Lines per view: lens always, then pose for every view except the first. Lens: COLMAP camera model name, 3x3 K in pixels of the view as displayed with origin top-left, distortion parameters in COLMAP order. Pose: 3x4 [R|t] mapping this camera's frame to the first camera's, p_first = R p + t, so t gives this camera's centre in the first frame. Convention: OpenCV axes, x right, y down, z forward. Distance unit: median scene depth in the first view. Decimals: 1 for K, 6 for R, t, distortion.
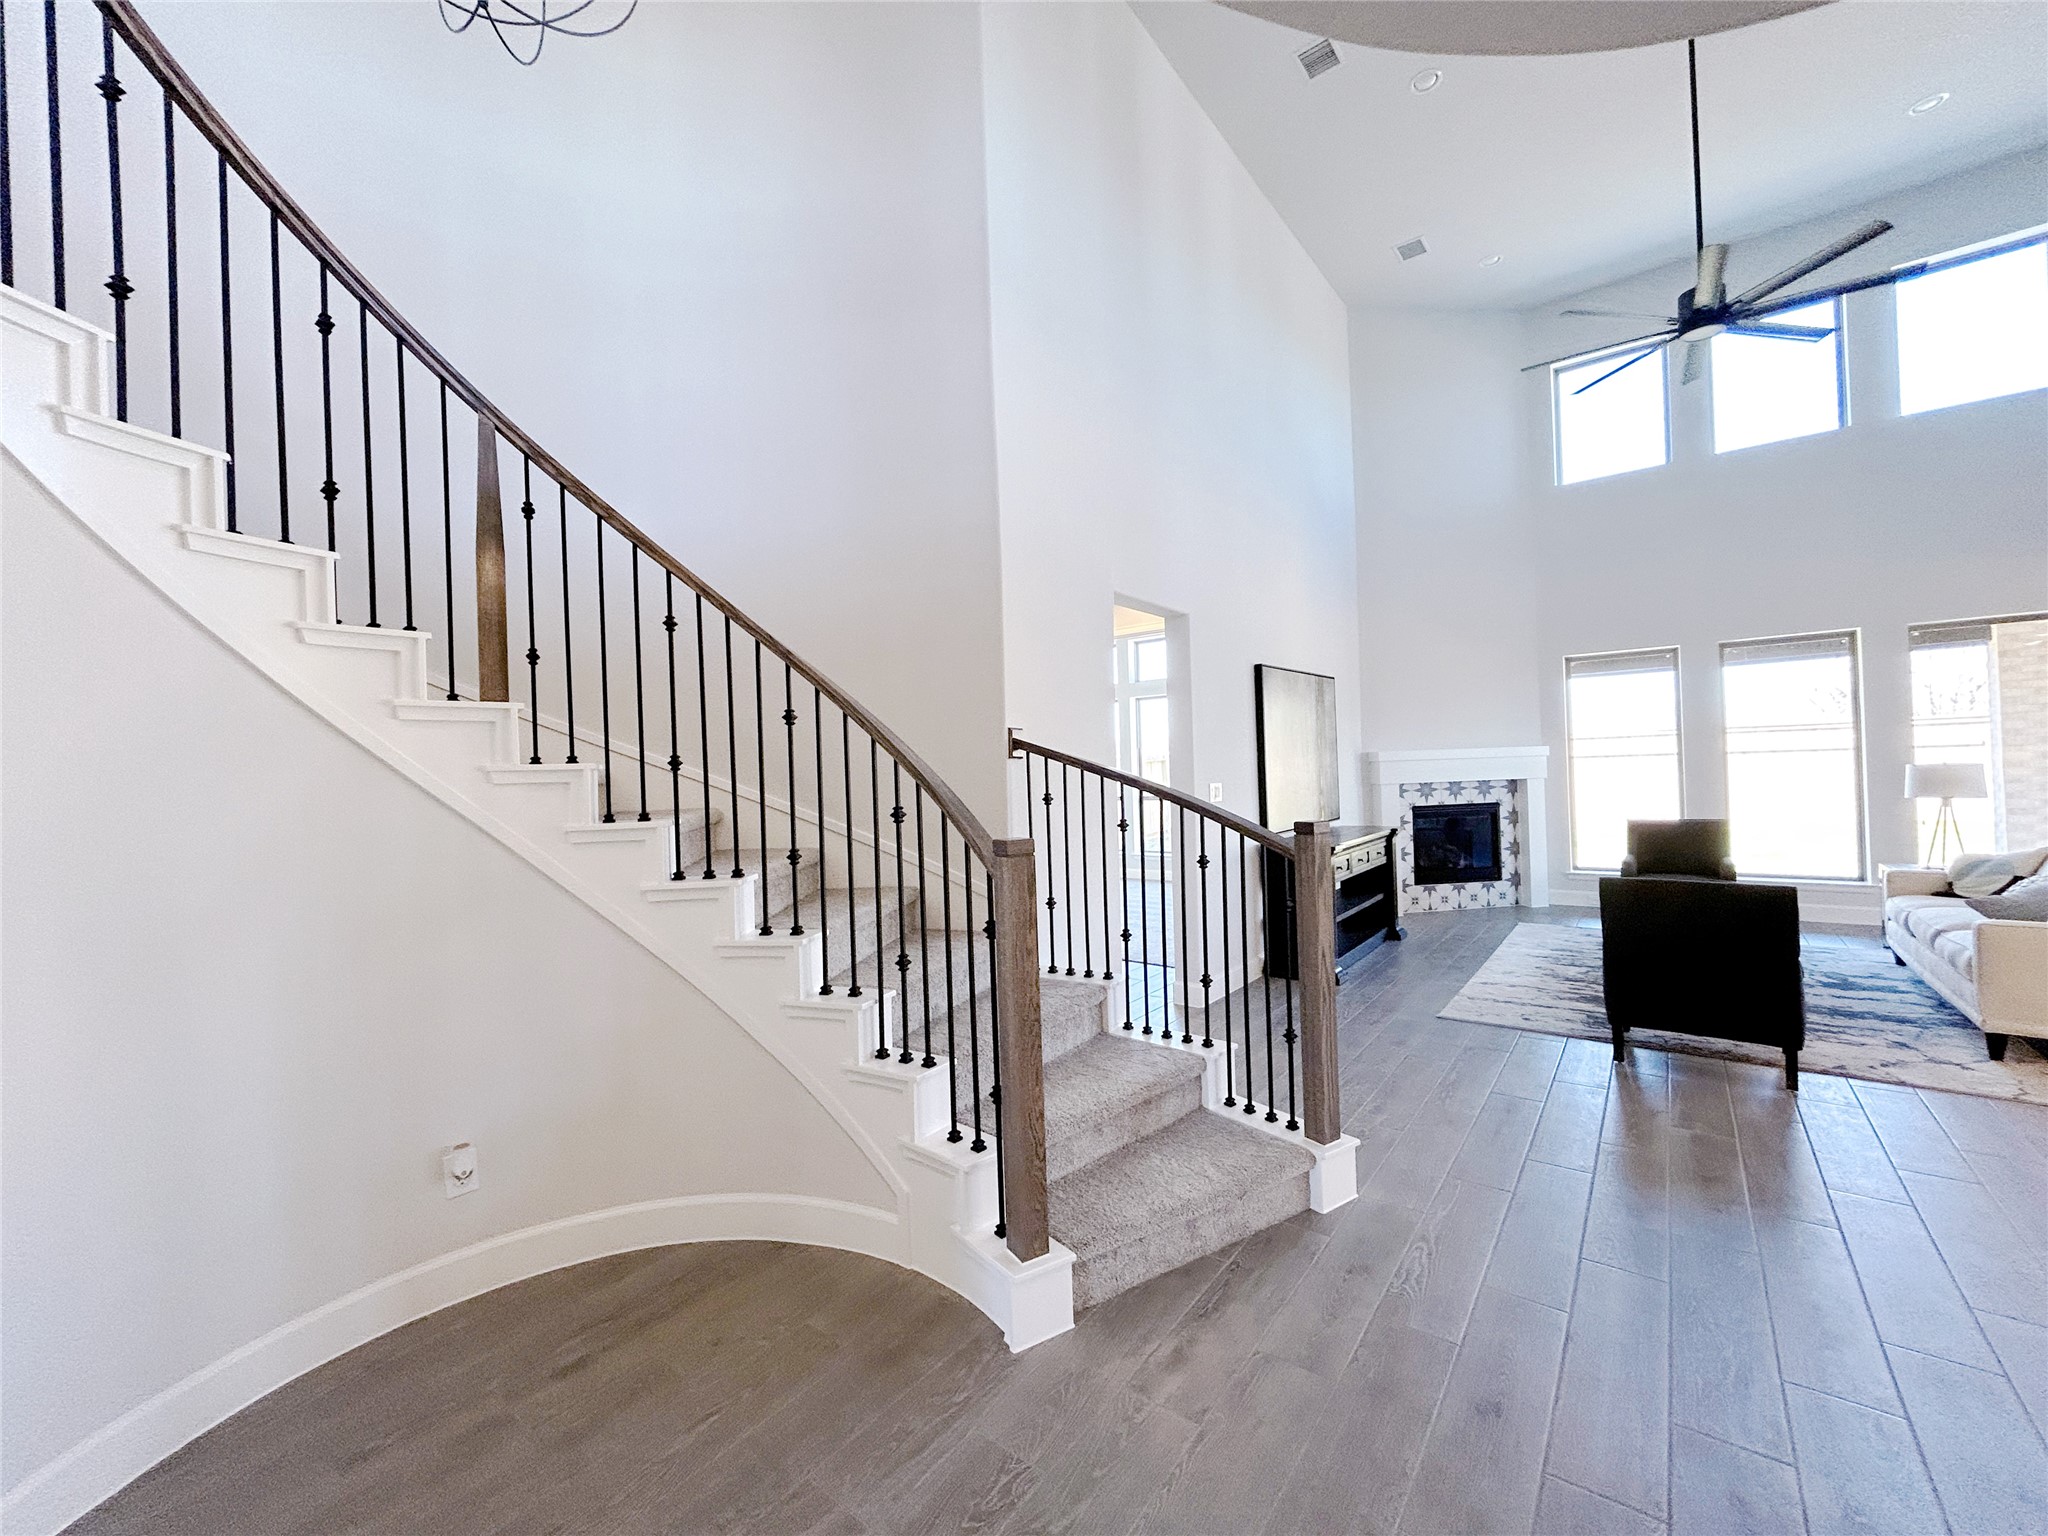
lens RADIAL K [[819.2, 0, 1017.2], [0, 819.2, 766.8], [0, 0, 1]] dist [0.001663, -0.002794]
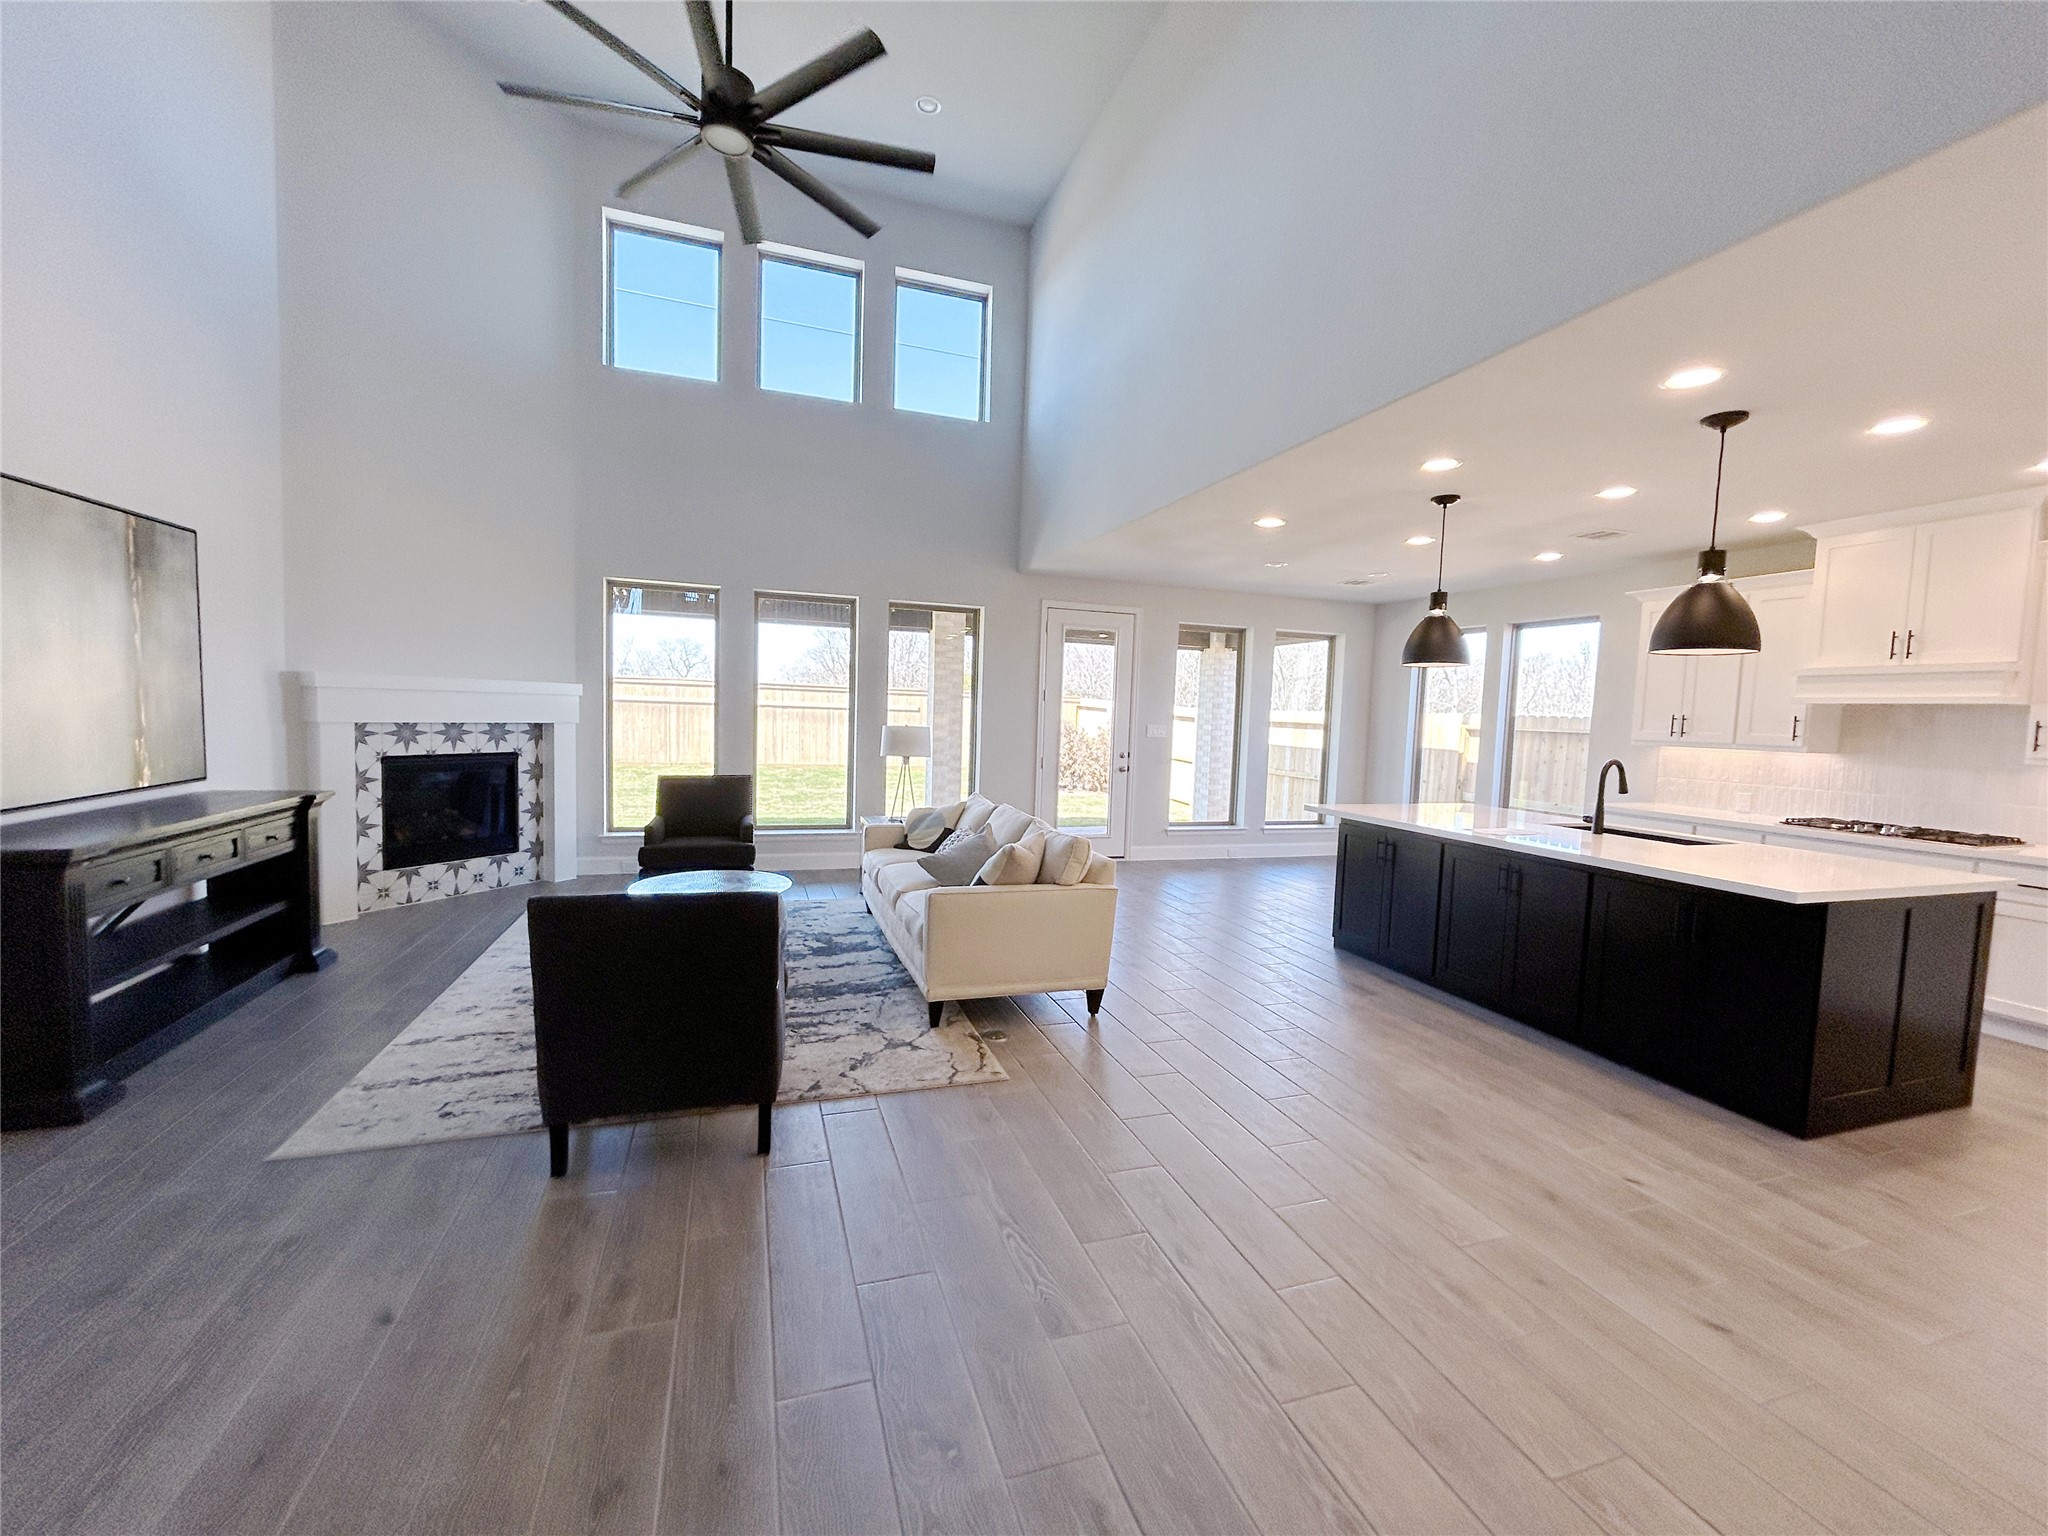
lens RADIAL K [[819.2, 0, 1017.2], [0, 819.2, 766.8], [0, 0, 1]] dist [0.001663, -0.002794]
pose [[0.542012, -0.001941, 0.840369, 0.218119], [-0.060893, 0.997278, 0.041578, -0.004015], [-0.838162, -0.073708, 0.540418, 0.209549]]
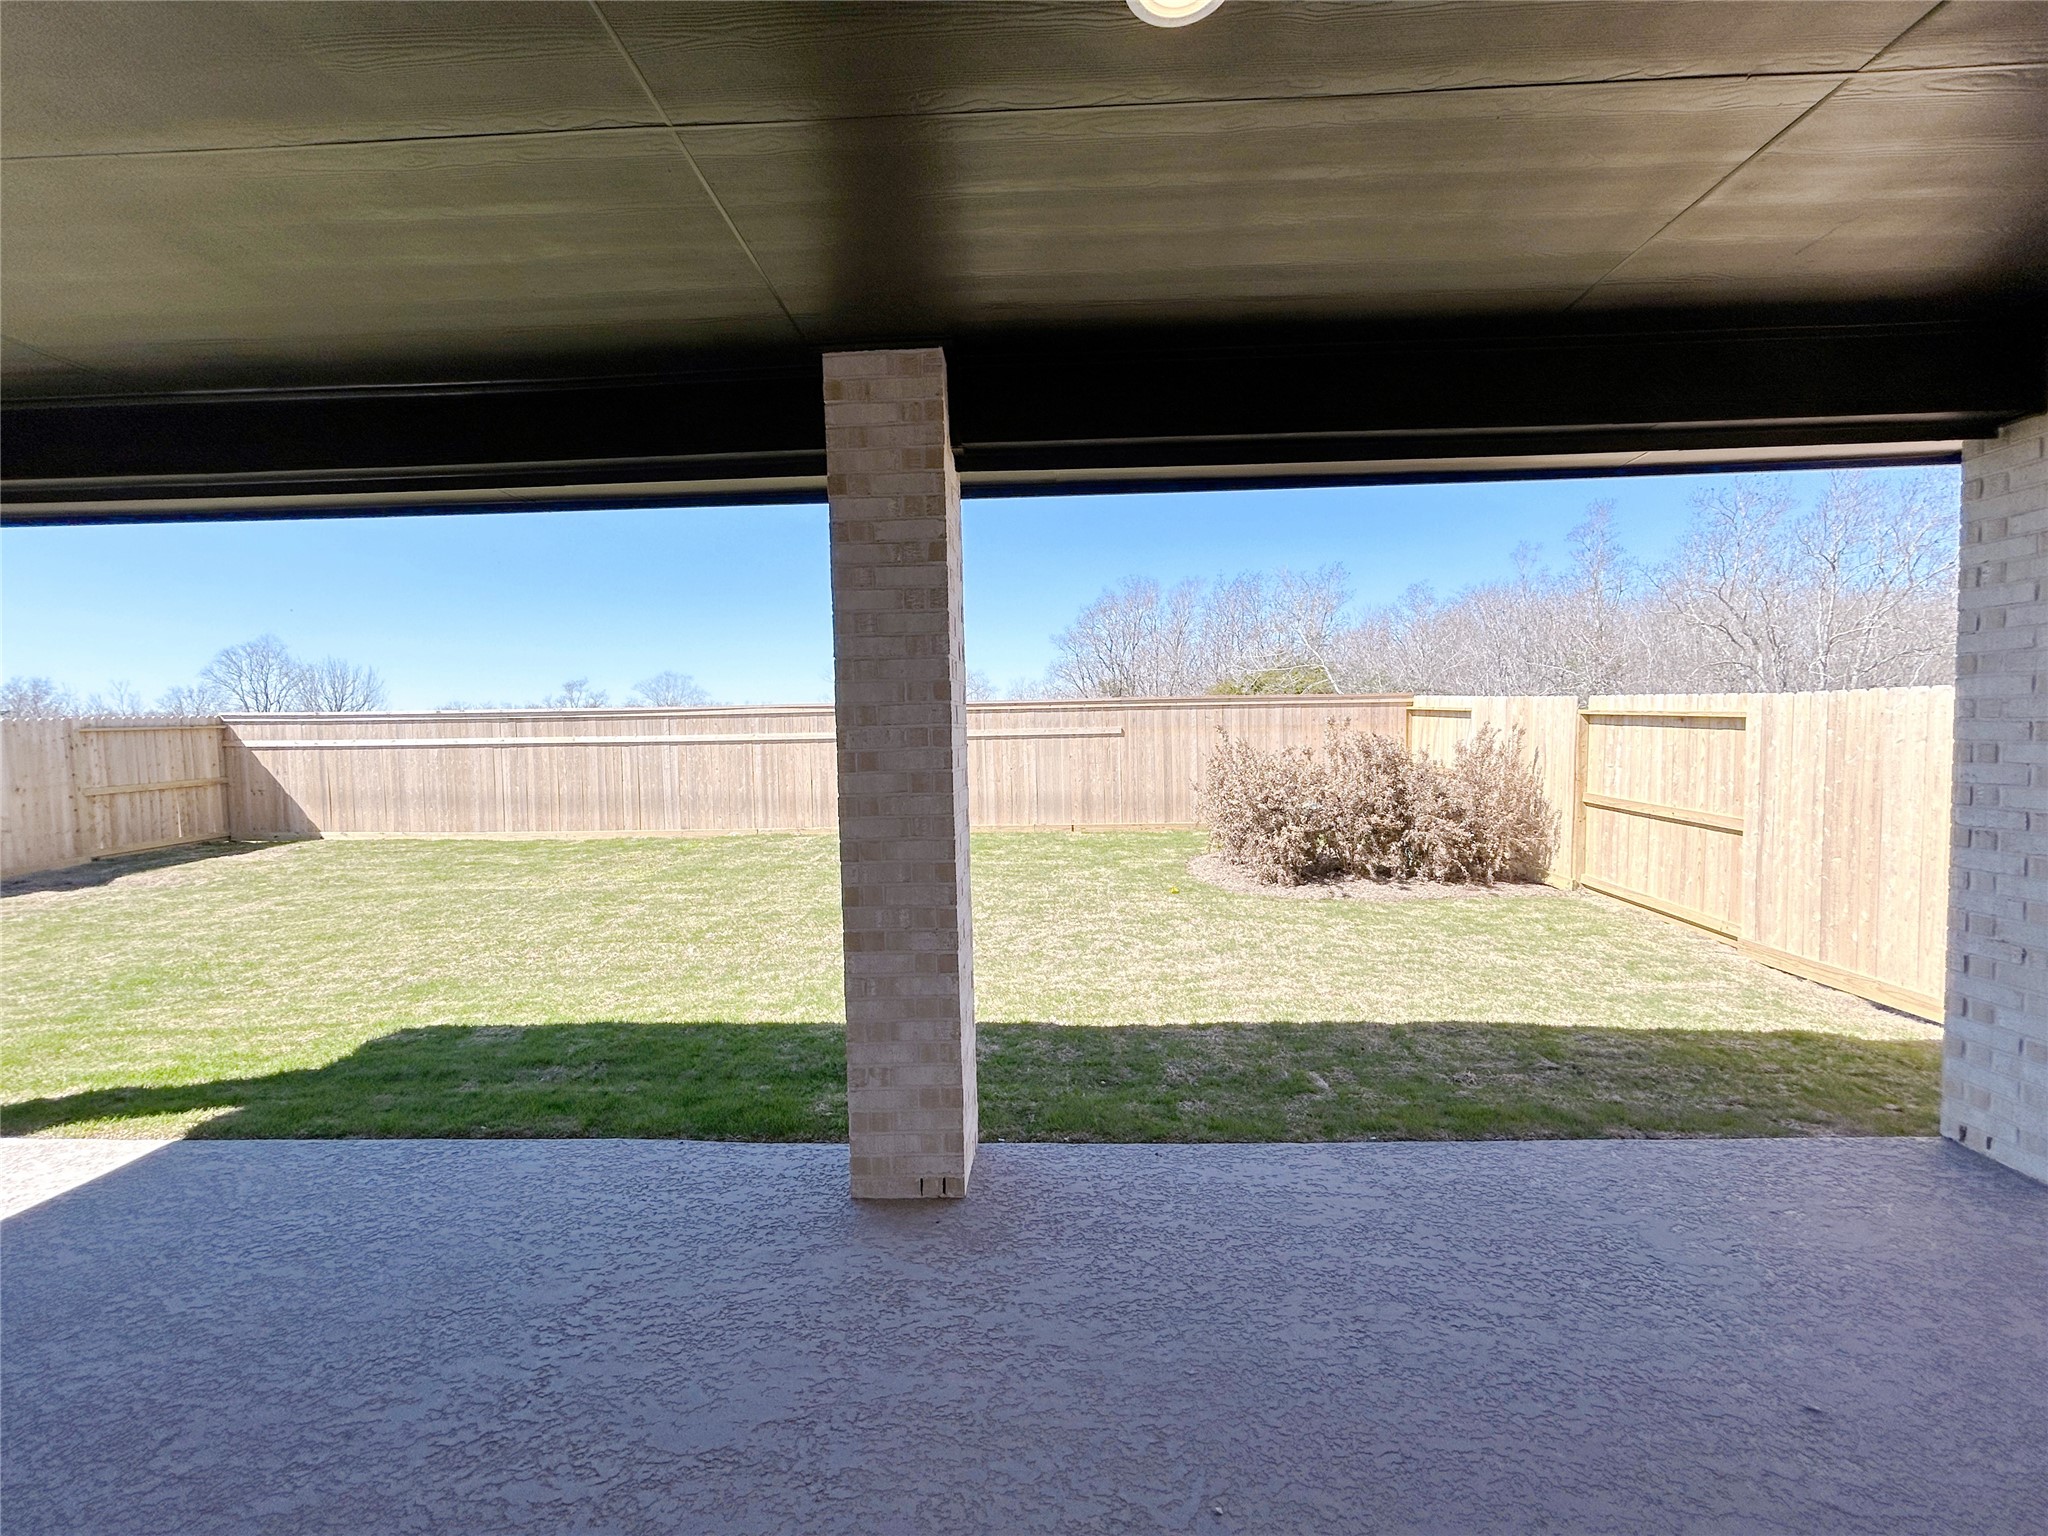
lens RADIAL K [[819.2, 0, 1017.2], [0, 819.2, 766.8], [0, 0, 1]] dist [0.001663, -0.002794]
pose [[0.814148, -0.011267, 0.580549, 0.636703], [-0.010162, 0.999382, 0.033646, -0.020852], [-0.580569, -0.033292, 0.813530, 0.438313]]
